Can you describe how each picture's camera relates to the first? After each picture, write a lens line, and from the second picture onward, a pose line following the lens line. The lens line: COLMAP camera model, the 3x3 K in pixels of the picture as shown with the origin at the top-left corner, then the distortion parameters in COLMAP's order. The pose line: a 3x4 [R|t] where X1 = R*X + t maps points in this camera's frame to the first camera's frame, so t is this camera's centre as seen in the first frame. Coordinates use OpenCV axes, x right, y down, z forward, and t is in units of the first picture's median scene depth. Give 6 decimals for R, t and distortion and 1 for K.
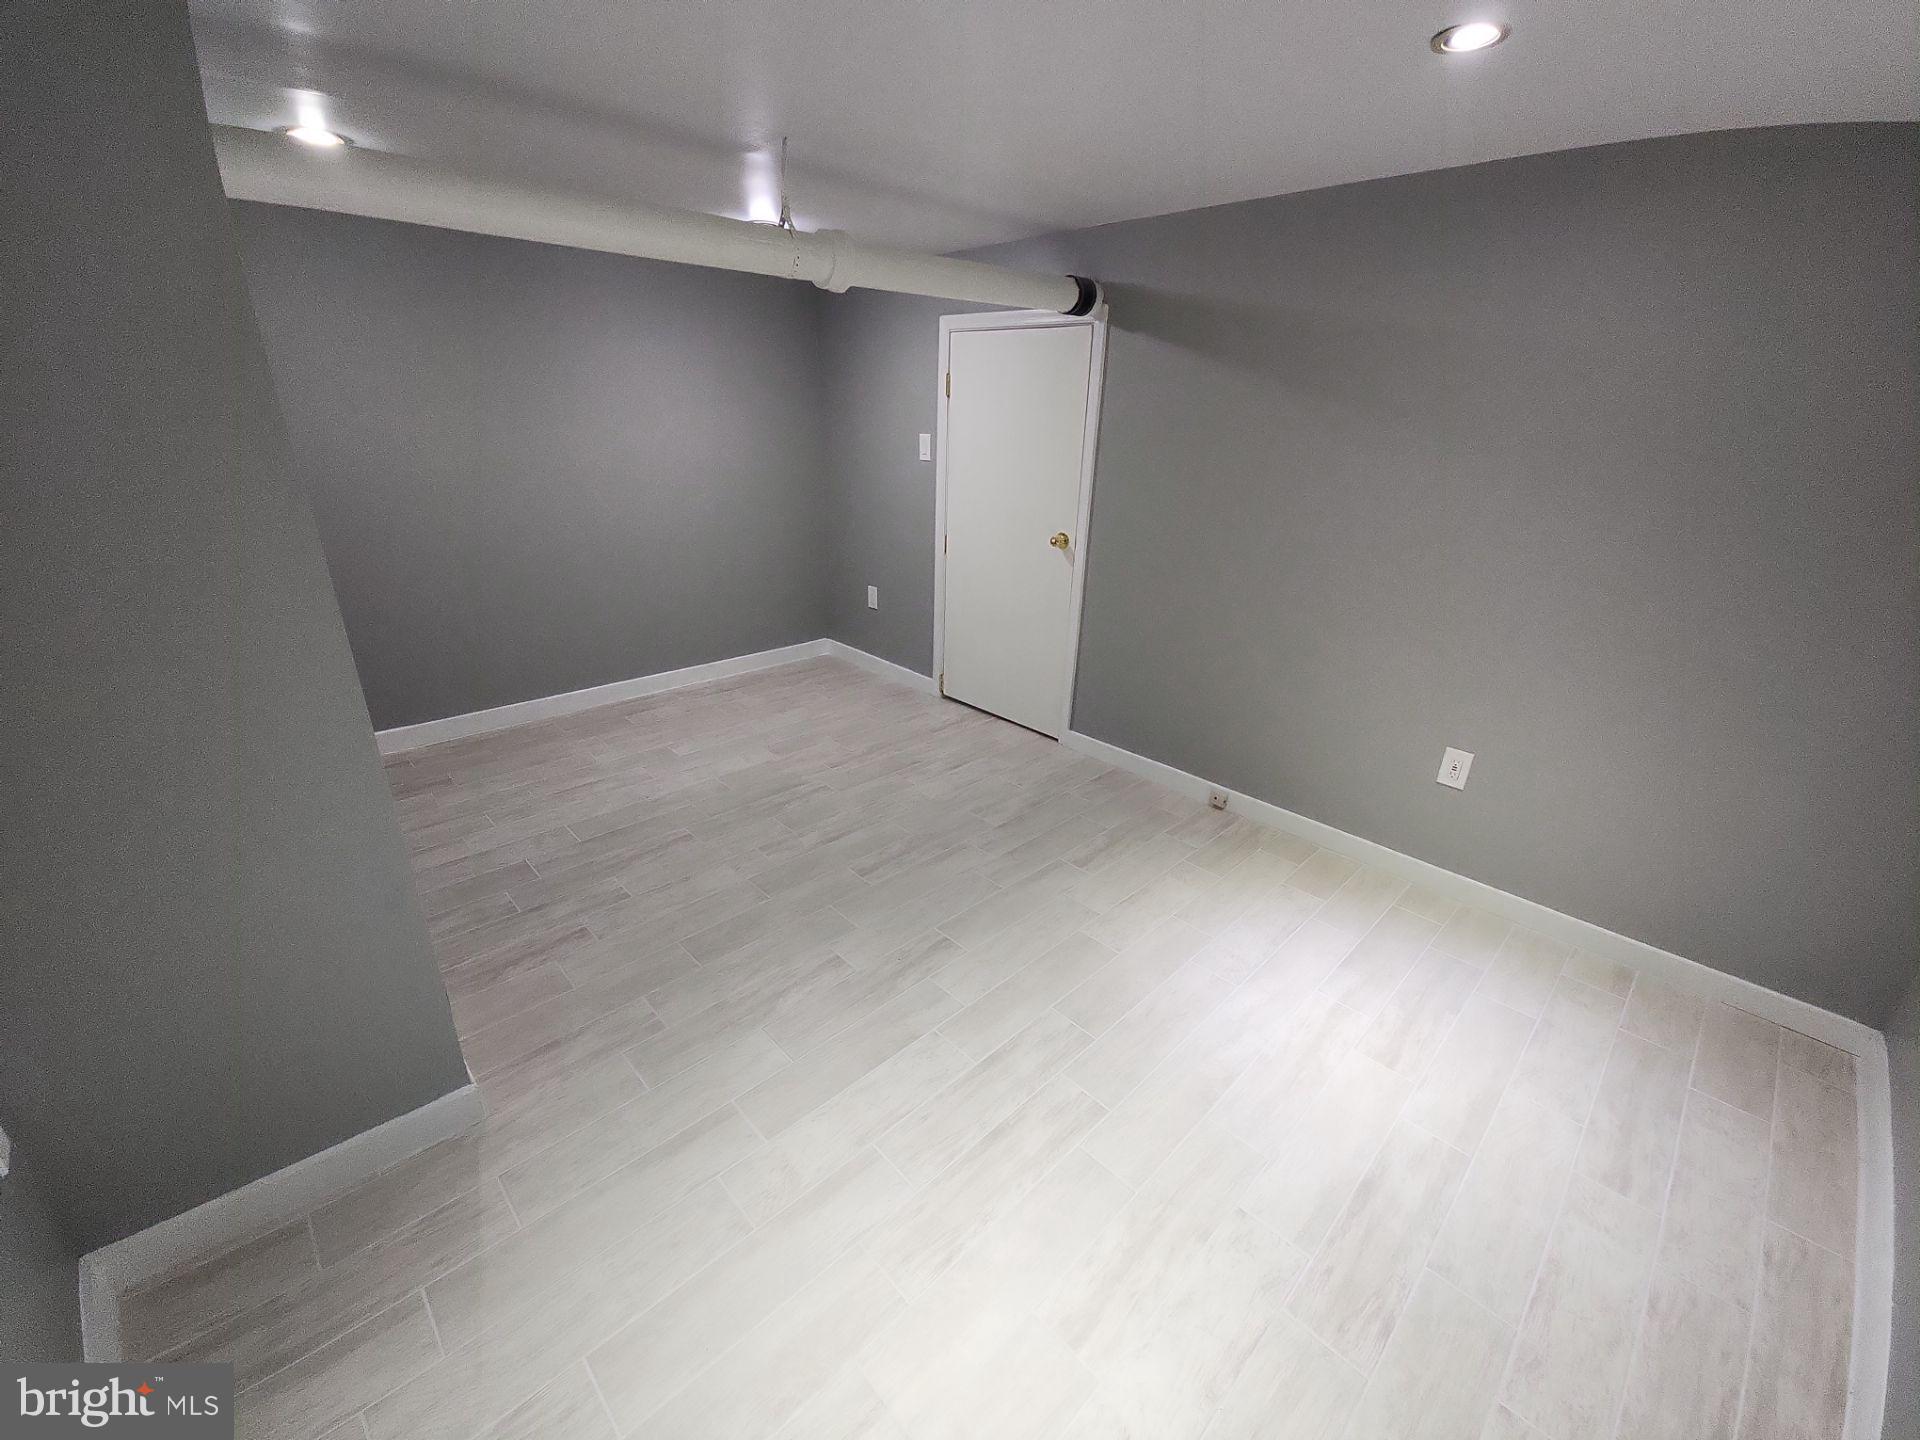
lens RADIAL K [[782.9, 0, 966.4], [0, 782.9, 717.7], [0, 0, 1]] dist [0.013381, -0.010100]
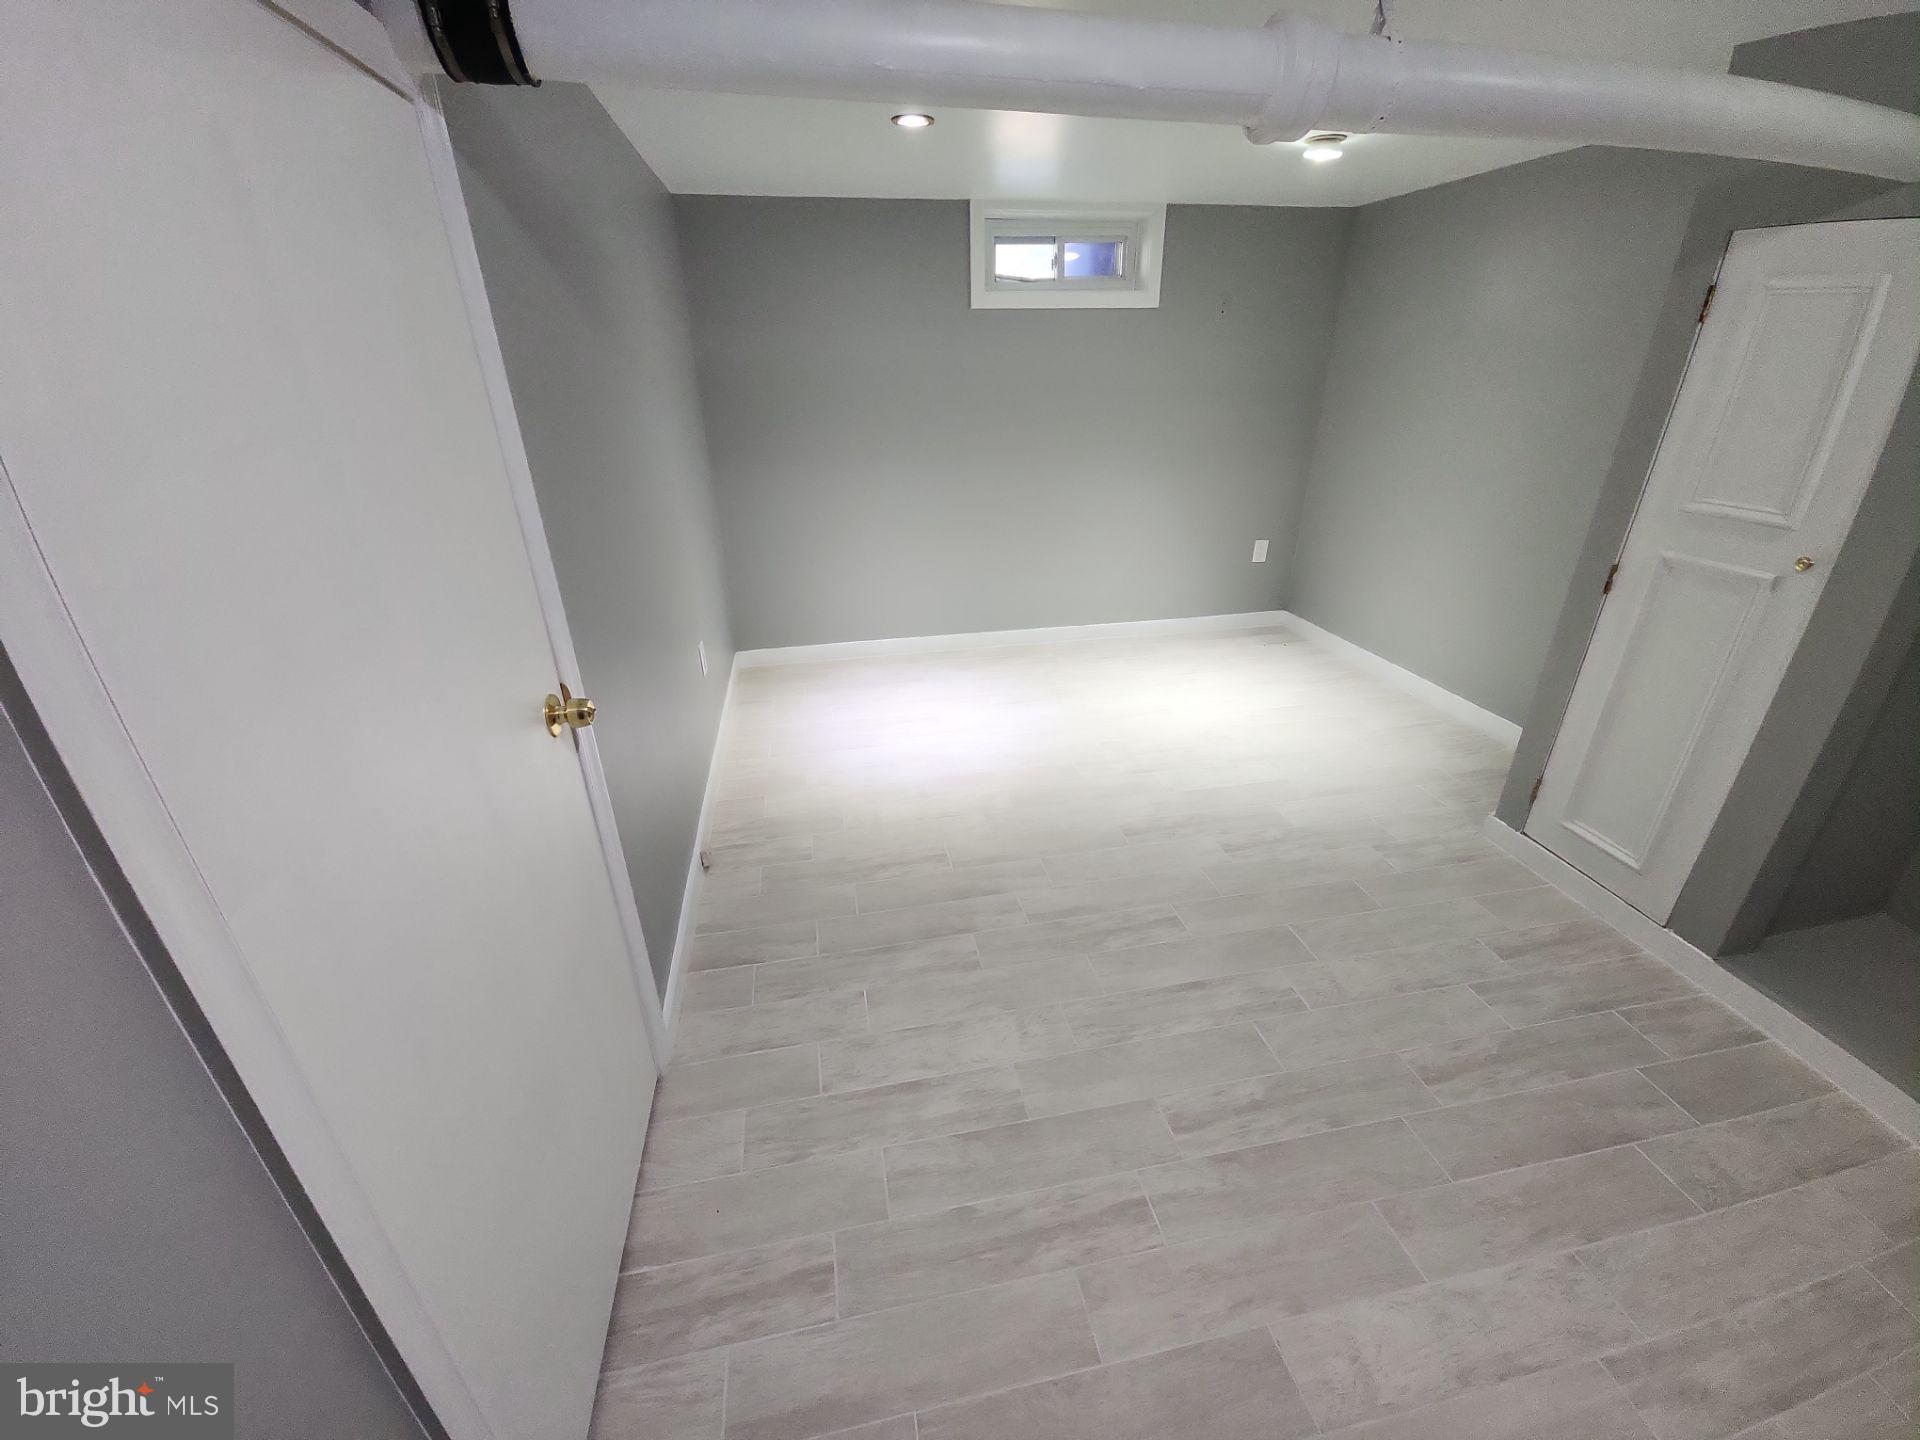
lens RADIAL K [[782.9, 0, 959.6], [0, 782.9, 719.5], [0, 0, 1]] dist [0.013381, -0.010100]
pose [[-0.832983, -0.246330, 0.495441, -0.288207], [0.196825, 0.704938, 0.681412, -0.548248], [-0.517107, 0.665120, -0.538717, 1.349007]]
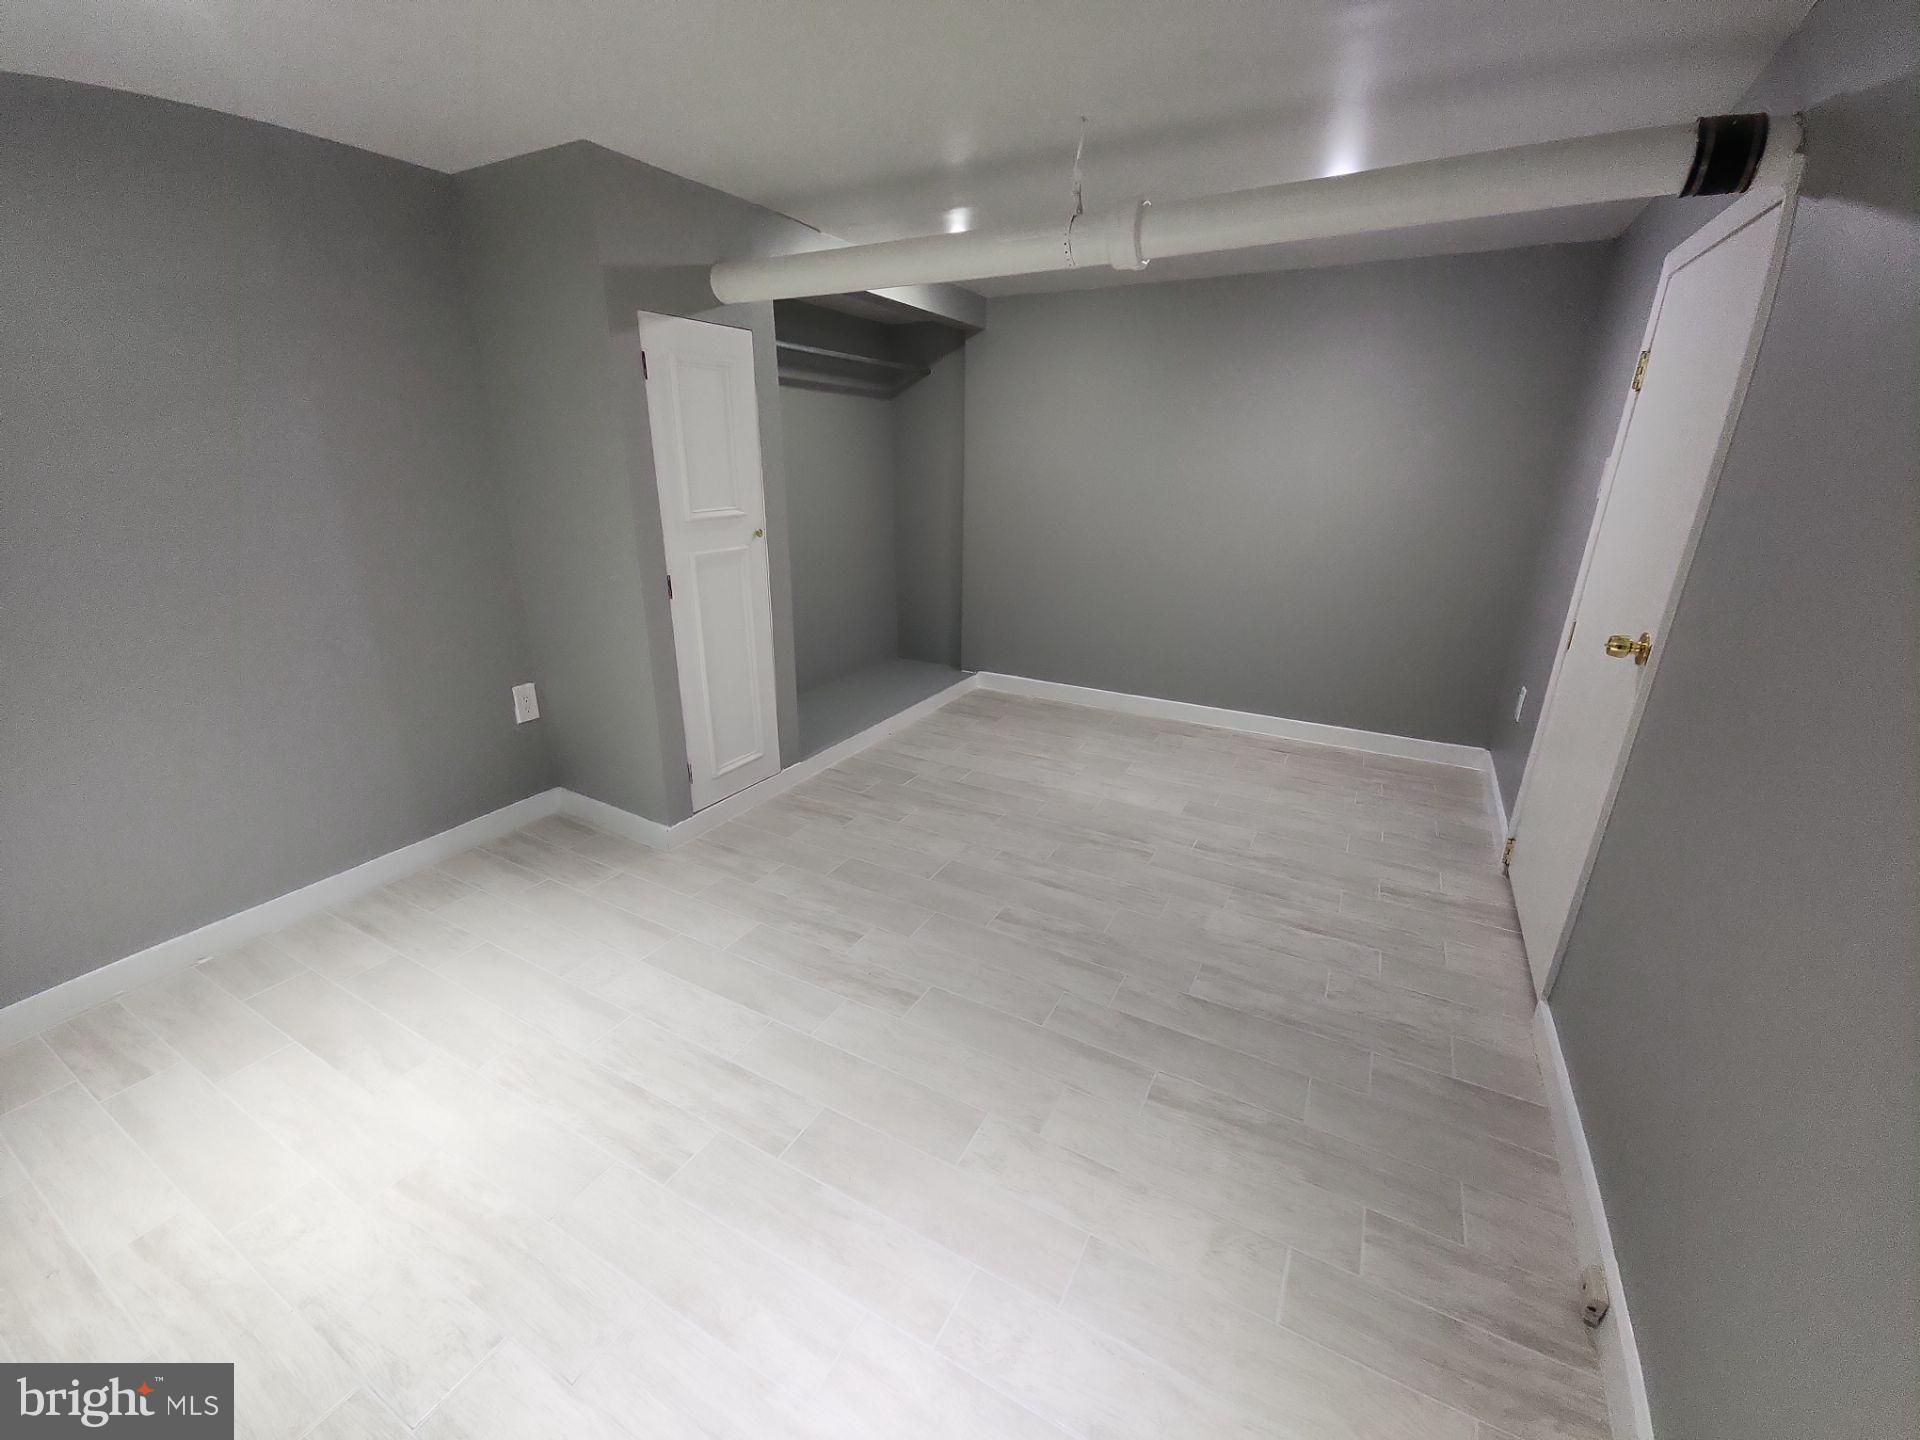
lens RADIAL K [[782.9, 0, 960.2], [0, 782.9, 714.8], [0, 0, 1]] dist [0.013381, -0.010100]
pose [[0.292946, 0.283347, -0.913180, 0.574549], [-0.357712, 0.918200, 0.170151, -0.141992], [0.886693, 0.276811, 0.370340, 0.525361]]
